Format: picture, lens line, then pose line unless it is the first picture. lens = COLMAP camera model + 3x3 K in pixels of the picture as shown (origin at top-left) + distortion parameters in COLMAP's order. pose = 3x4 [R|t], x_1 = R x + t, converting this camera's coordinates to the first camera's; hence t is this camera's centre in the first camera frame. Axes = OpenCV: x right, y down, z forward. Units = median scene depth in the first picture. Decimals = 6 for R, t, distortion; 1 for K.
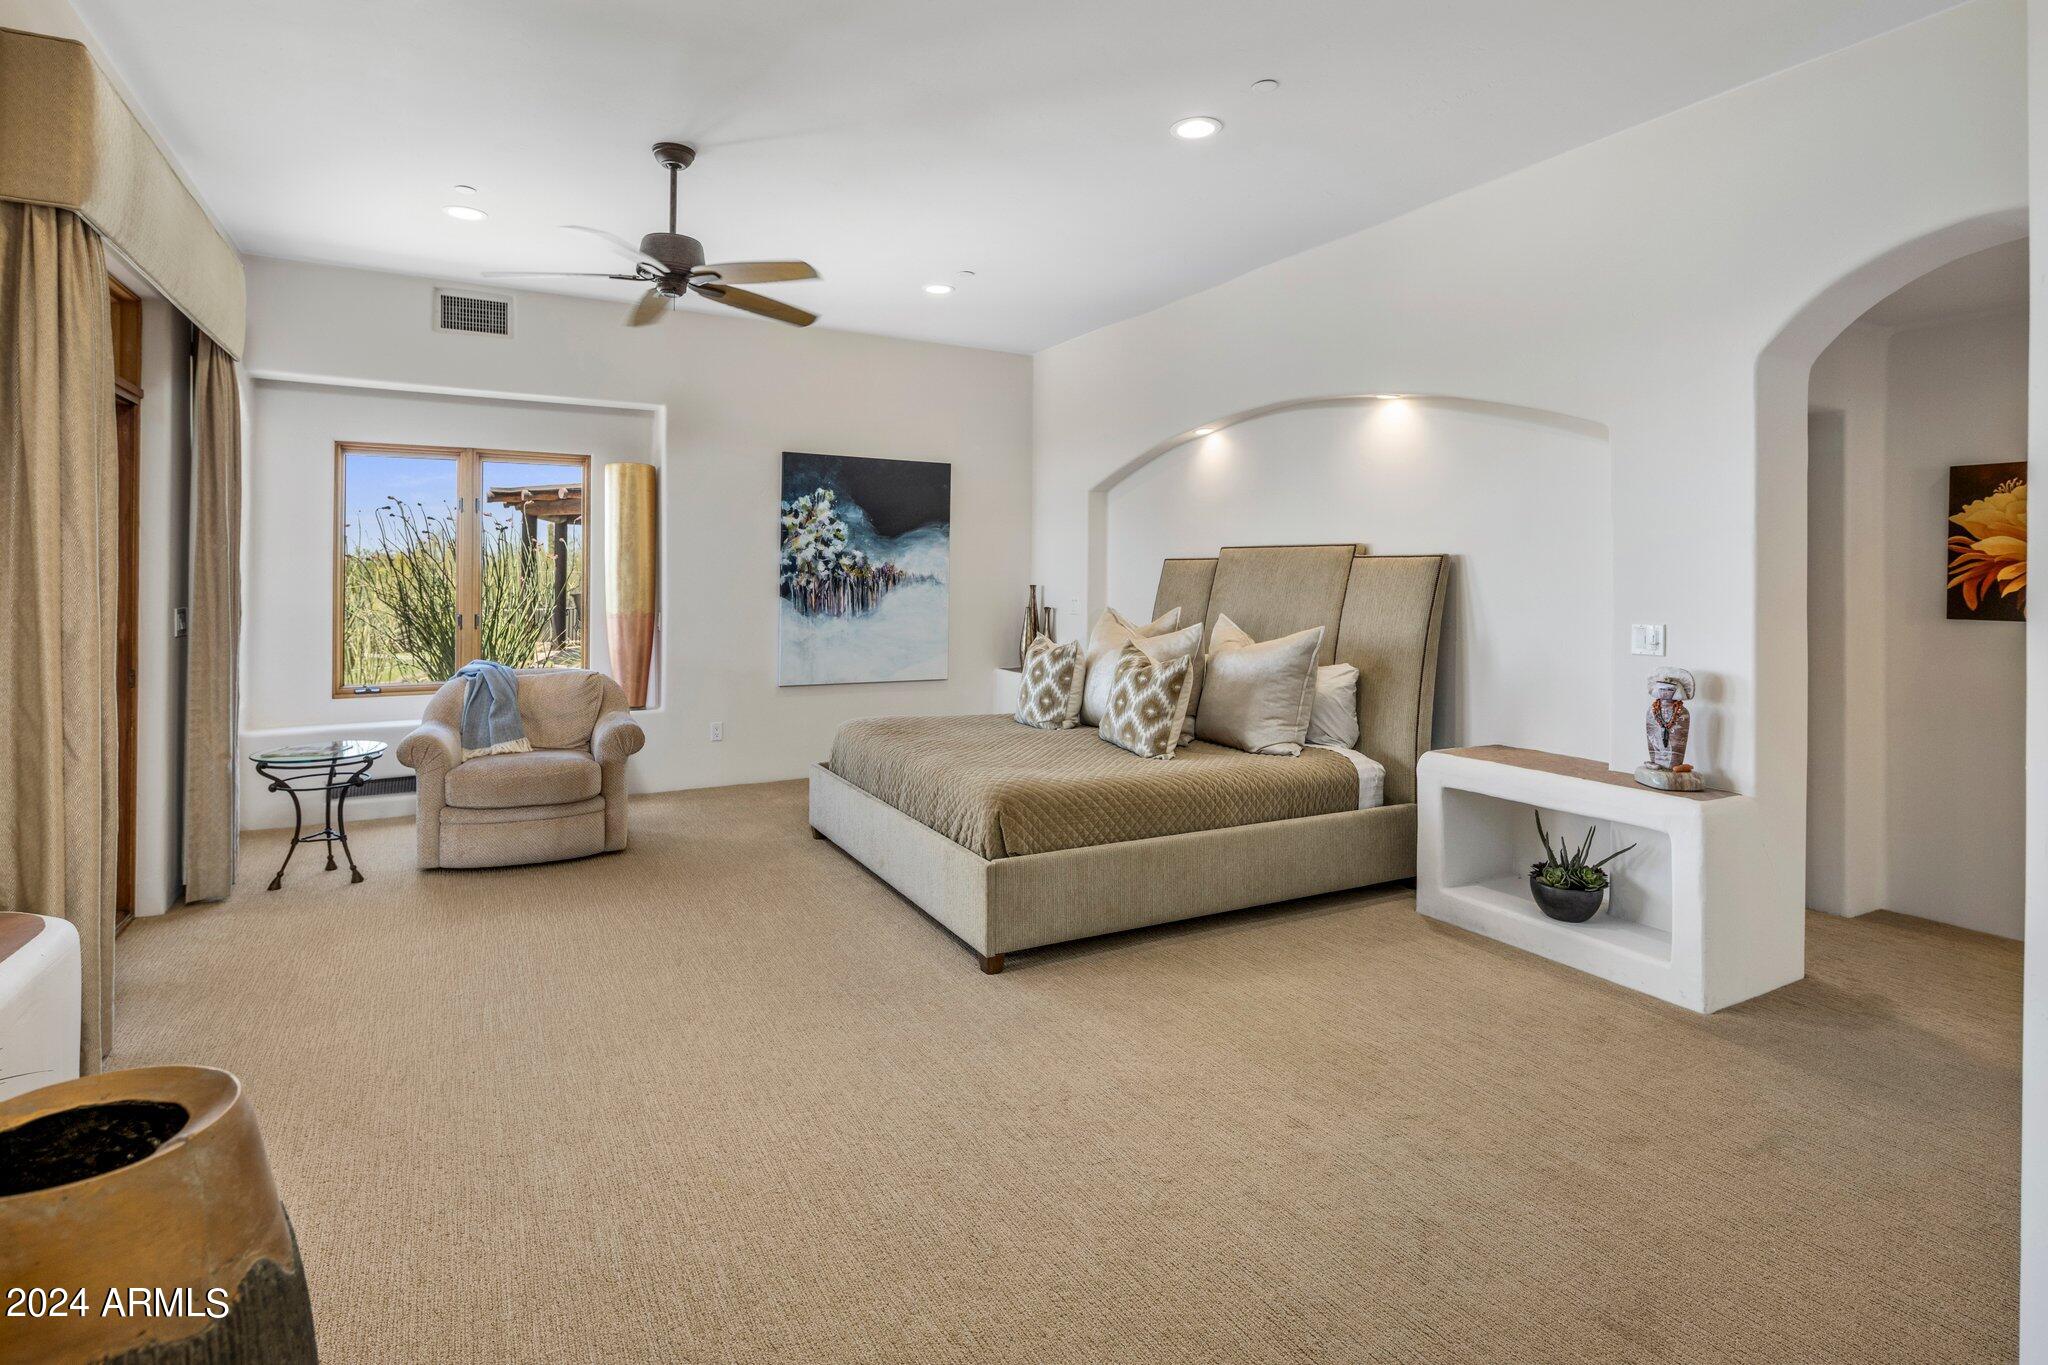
lens RADIAL K [[1019.8, 0, 1023.6], [0, 1019.8, 673.9], [0, 0, 1]] dist [0.002842, -0.004733]
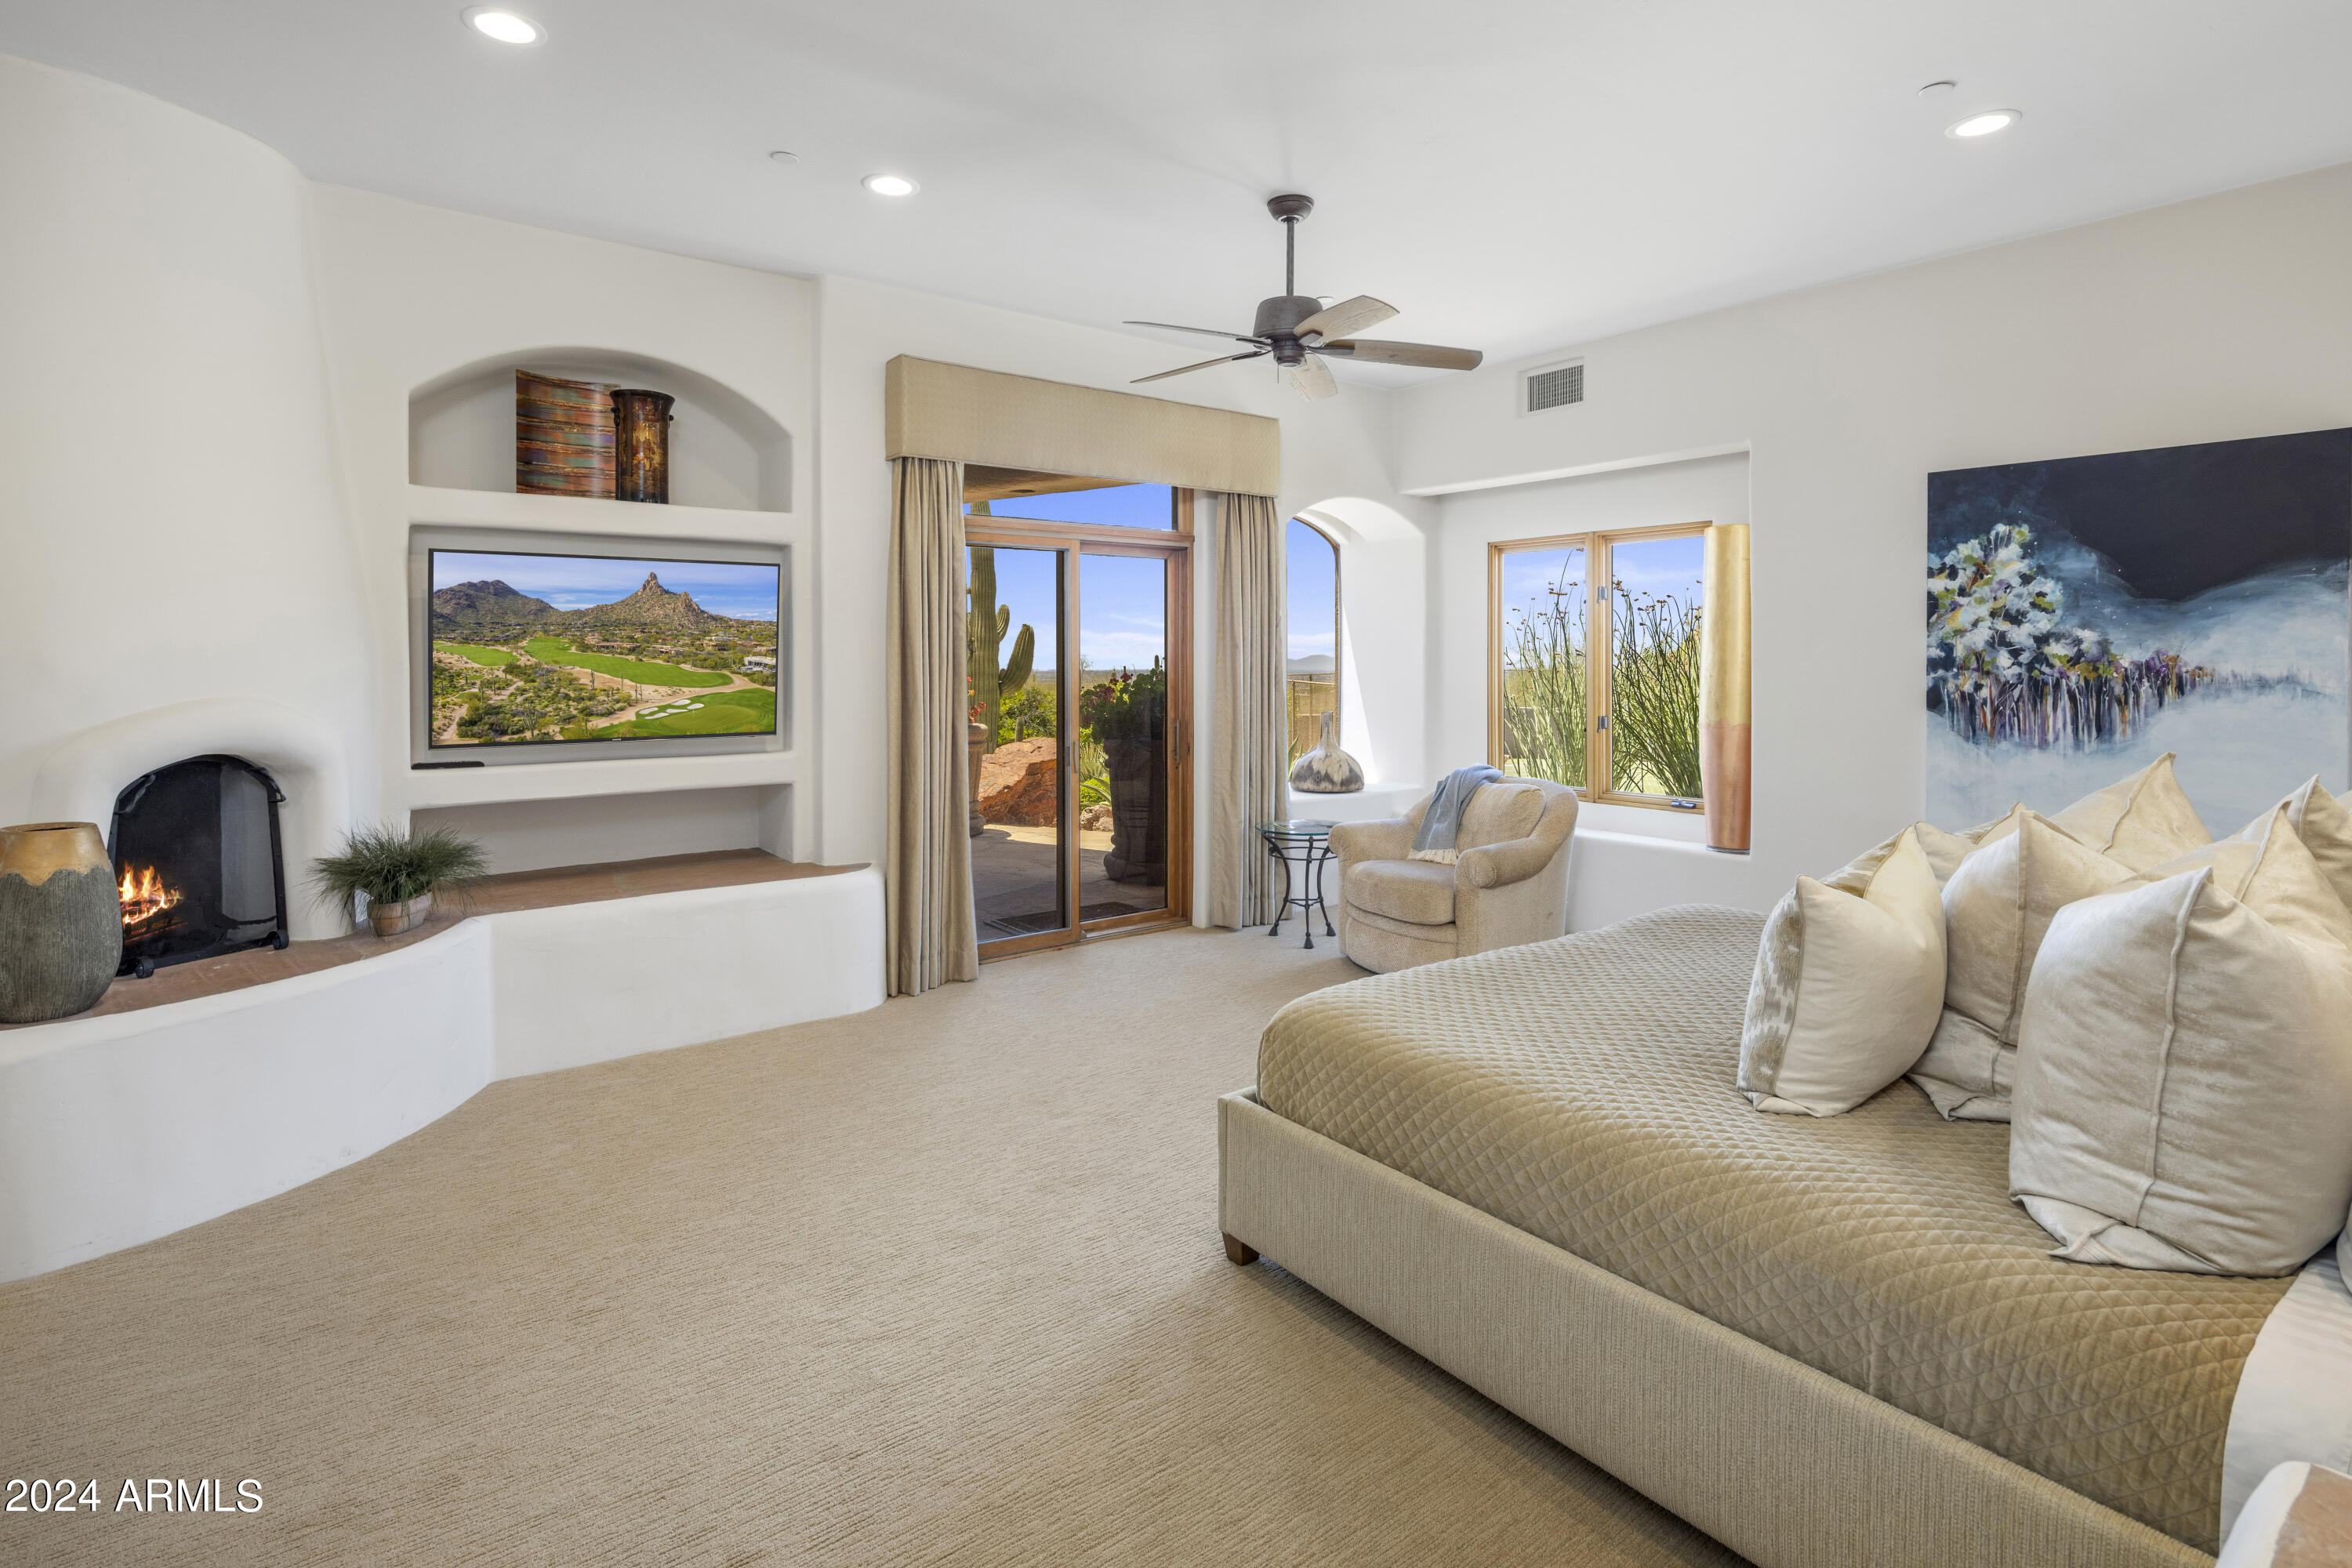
lens RADIAL K [[1171.1, 0, 1175.6], [0, 1171.1, 774.1], [0, 0, 1]] dist [0.002842, -0.004733]
pose [[0.124379, 0.090428, -0.988106, 0.403822], [-0.092326, 0.992573, 0.079215, -0.050603], [0.987930, 0.081375, 0.131804, 0.458618]]
